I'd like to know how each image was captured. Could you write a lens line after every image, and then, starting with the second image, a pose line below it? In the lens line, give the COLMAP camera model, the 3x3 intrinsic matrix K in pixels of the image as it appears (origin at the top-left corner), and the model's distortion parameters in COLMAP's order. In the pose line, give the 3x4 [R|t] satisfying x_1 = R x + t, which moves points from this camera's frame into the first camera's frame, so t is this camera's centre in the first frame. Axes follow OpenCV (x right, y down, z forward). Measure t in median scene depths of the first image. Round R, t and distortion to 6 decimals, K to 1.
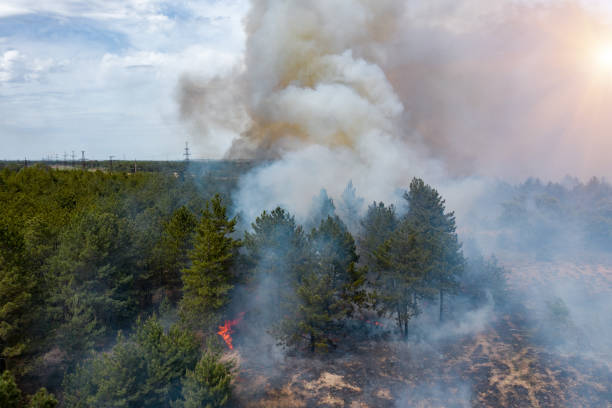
lens RADIAL K [[482.0, 0, 306.0], [0, 482.0, 204.0], [0, 0, 1]] dist [0.001892, -0.002236]
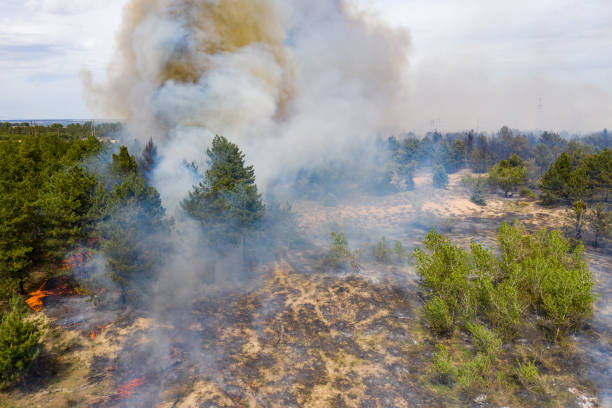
lens RADIAL K [[483.7, 0, 306.0], [0, 483.7, 204.0], [0, 0, 1]] dist [-0.002041, -0.008583]
pose [[0.920789, -0.065815, 0.384468, -0.013203], [0.034327, 0.995511, 0.088204, 0.019537], [-0.388547, -0.068020, 0.918915, -0.095304]]
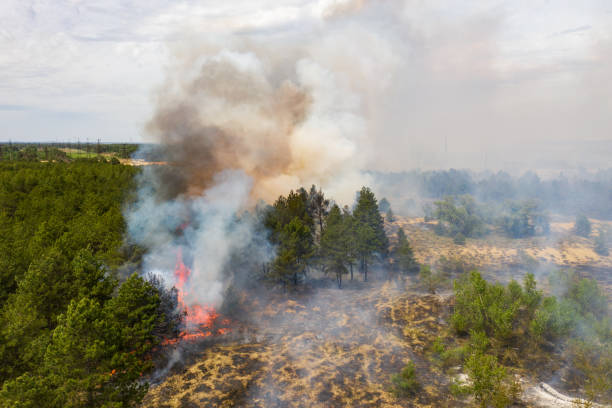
lens RADIAL K [[482.0, 0, 306.0], [0, 482.0, 204.0], [0, 0, 1]] dist [0.001892, -0.002236]
pose [[0.999933, 0.006764, -0.009416, 0.121277], [-0.006401, 0.999257, 0.038005, -0.107533], [0.009666, -0.037942, 0.999233, -0.899863]]
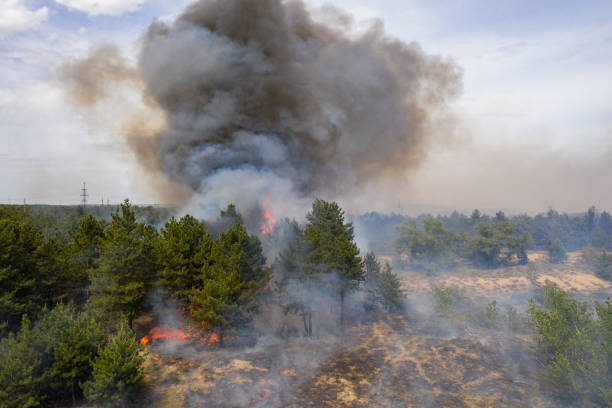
lens RADIAL K [[482.0, 0, 306.0], [0, 482.0, 204.0], [0, 0, 1]] dist [0.001892, -0.002236]
pose [[0.981693, 0.003089, 0.190447, -0.007555], [0.014565, 0.995723, -0.091230, 0.108972], [-0.189914, 0.092334, 0.977449, -0.083350]]
